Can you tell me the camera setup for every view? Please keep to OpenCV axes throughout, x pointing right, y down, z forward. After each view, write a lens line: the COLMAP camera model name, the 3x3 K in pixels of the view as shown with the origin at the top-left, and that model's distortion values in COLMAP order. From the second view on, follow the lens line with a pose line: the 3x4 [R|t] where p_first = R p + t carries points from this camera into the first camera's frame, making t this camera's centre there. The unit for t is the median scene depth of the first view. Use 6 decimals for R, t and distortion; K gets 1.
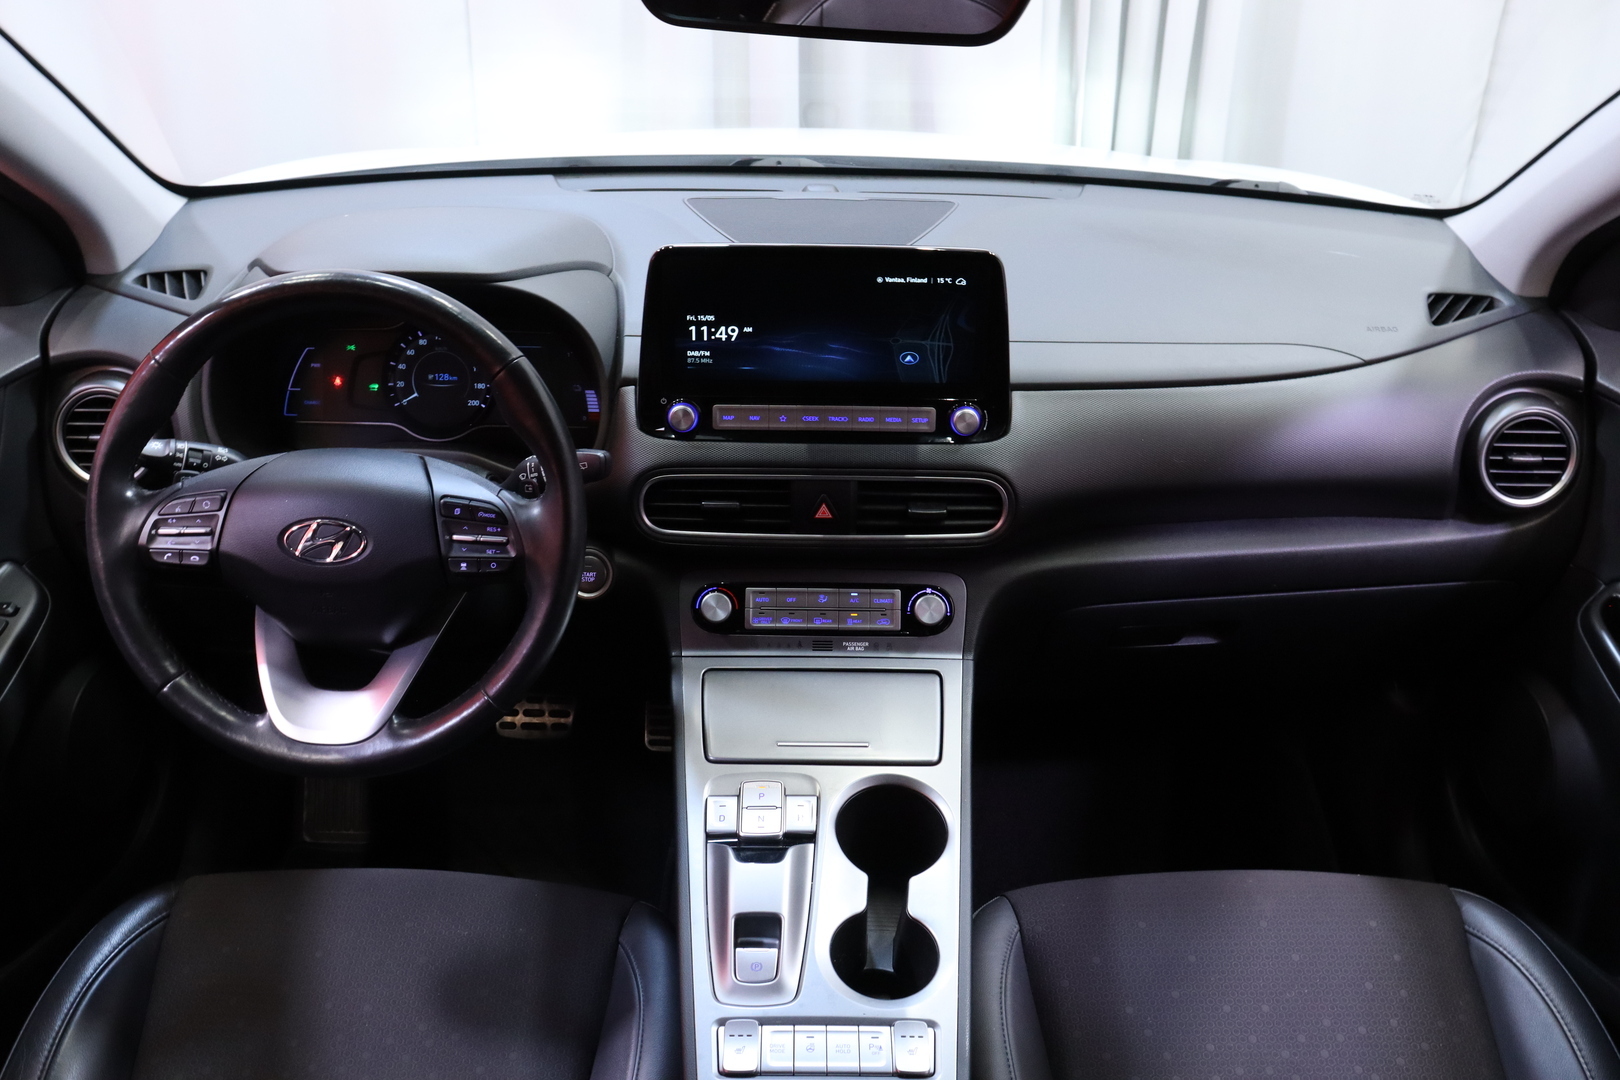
lens RADIAL K [[1309.5, 0, 810.0], [0, 1309.5, 540.0], [0, 0, 1]] dist [-0.173534, 0.140608]
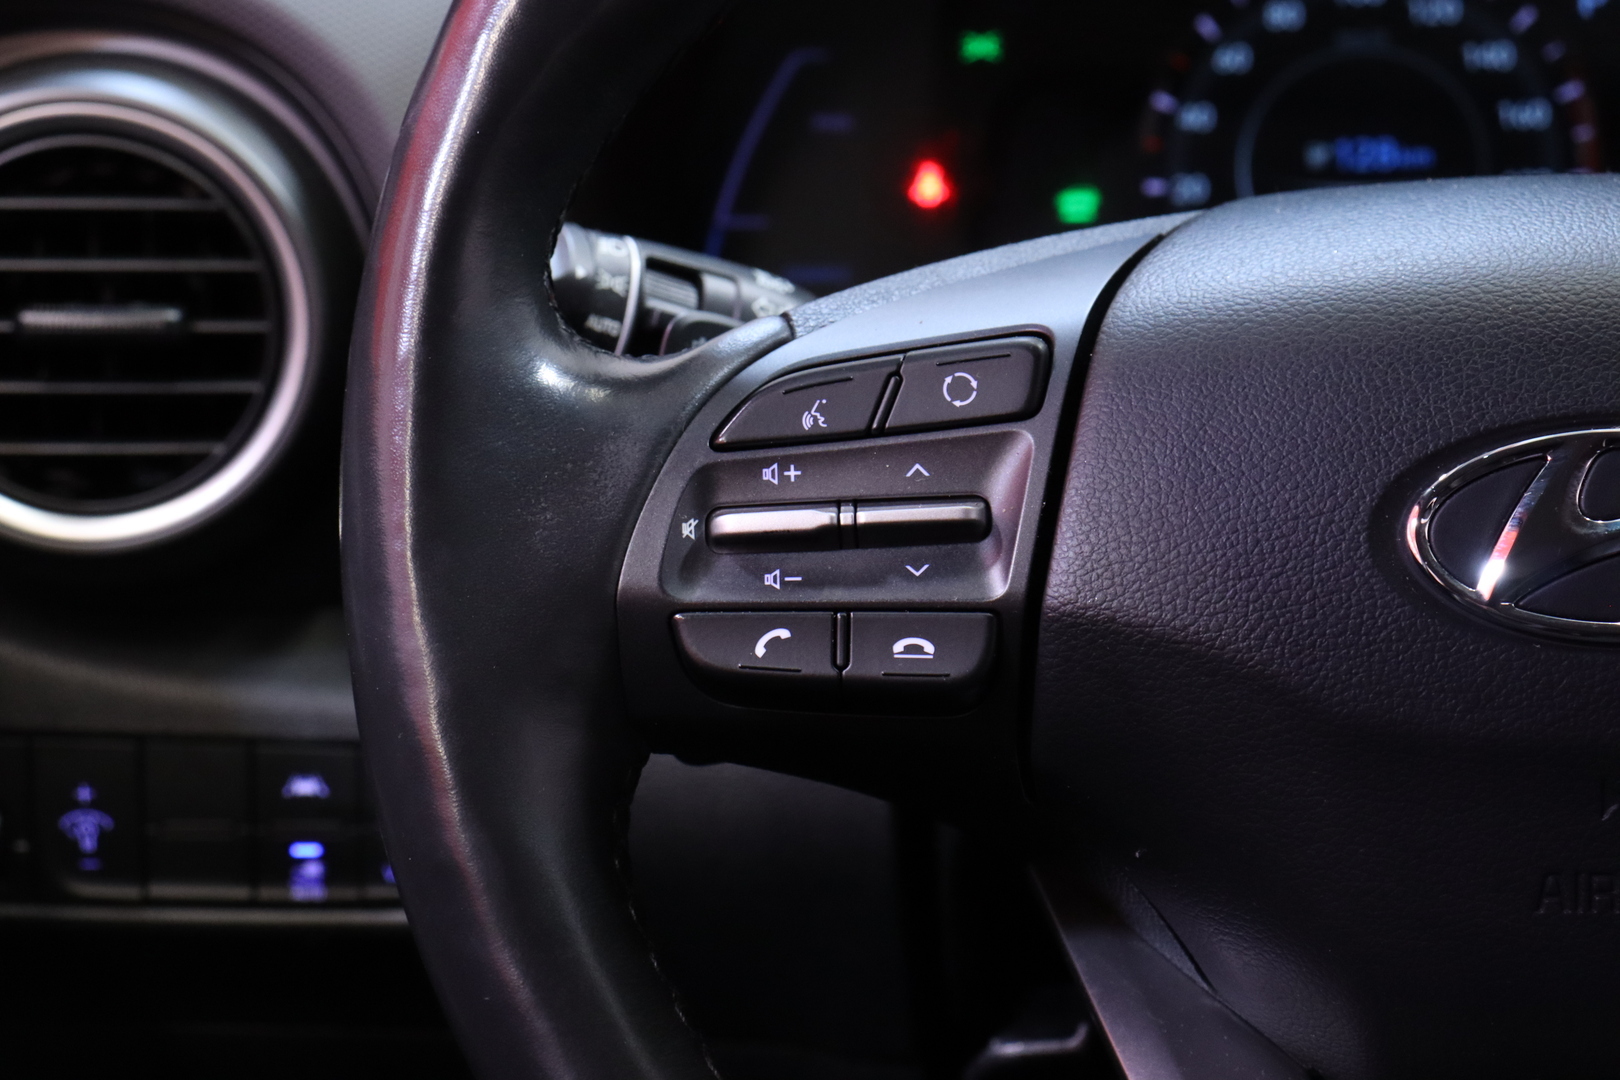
lens RADIAL K [[3633.4, 0, 810.0], [0, 3633.4, 540.0], [0, 0, 1]] dist [0.415687, 0.231699]
pose [[0.997198, -0.035496, -0.065851, -0.397857], [0.021223, 0.978328, -0.205970, 0.099191], [0.071735, 0.203995, 0.976340, 0.373573]]
